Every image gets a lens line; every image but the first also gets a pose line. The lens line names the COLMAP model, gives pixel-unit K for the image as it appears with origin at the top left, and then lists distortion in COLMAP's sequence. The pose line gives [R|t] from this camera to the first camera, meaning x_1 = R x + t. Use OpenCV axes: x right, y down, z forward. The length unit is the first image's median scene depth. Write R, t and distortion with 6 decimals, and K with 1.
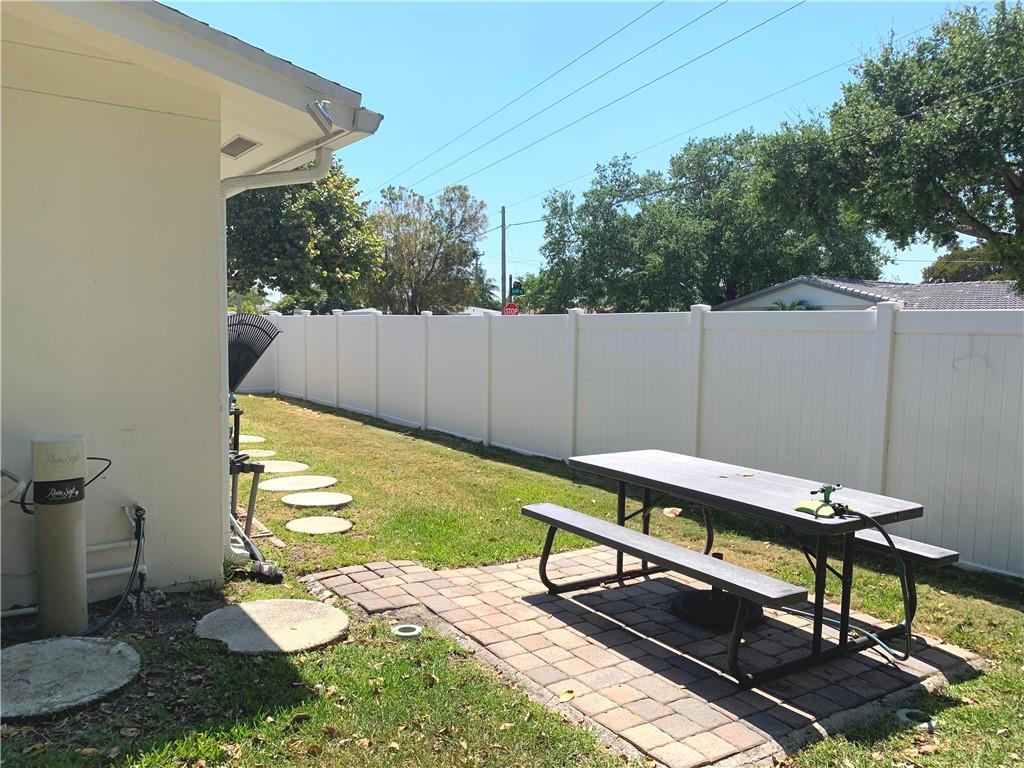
lens RADIAL K [[780.3, 0, 508.2], [0, 780.3, 380.2], [0, 0, 1]] dist [0.056422, -0.080465]
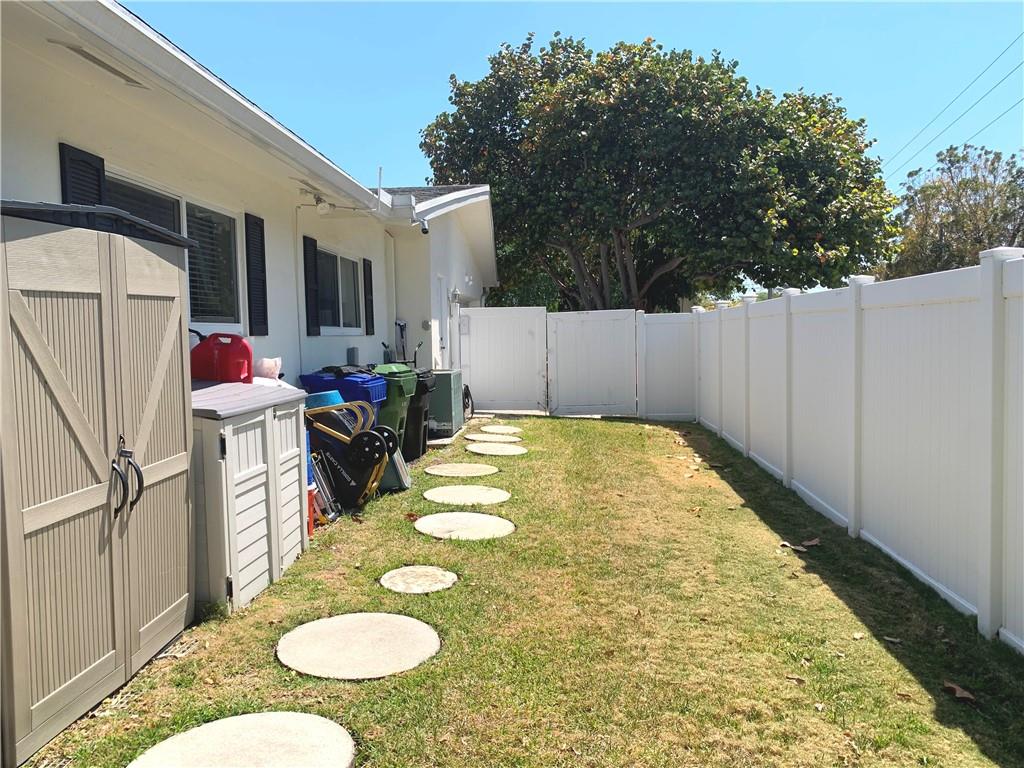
lens RADIAL K [[780.3, 0, 508.2], [0, 780.3, 380.2], [0, 0, 1]] dist [0.056422, -0.080465]
pose [[0.775002, 0.009327, -0.631890, 0.013941], [-0.014583, 0.999889, -0.003126, -0.012887], [0.631791, 0.011638, 0.775052, 0.258314]]
